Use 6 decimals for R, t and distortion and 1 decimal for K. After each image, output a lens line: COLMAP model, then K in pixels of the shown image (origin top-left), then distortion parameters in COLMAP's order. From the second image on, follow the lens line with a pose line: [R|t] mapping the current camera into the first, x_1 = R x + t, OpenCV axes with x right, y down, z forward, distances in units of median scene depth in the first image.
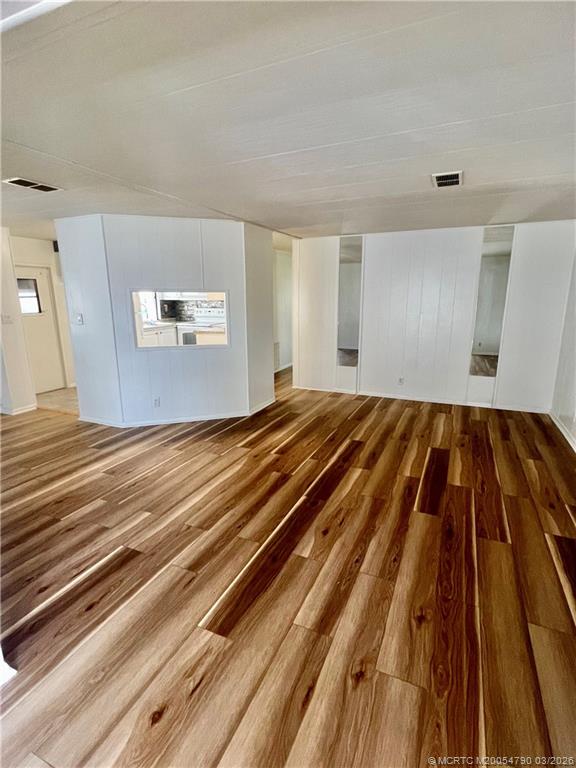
lens RADIAL K [[377.6, 0, 288.0], [0, 377.6, 384.0], [0, 0, 1]] dist [-0.001282, -0.000062]
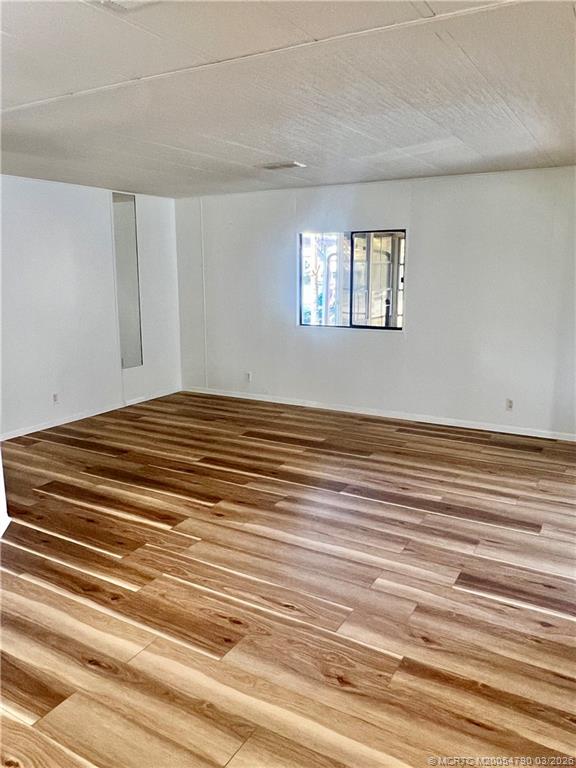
lens RADIAL K [[587.1, 0, 288.0], [0, 587.1, 384.0], [0, 0, 1]] dist [-0.001684, -0.000127]
pose [[0.101980, -0.194330, 0.975621, -1.265850], [0.228789, 0.959026, 0.167110, -0.210983], [-0.968120, 0.206169, 0.142262, 0.851825]]
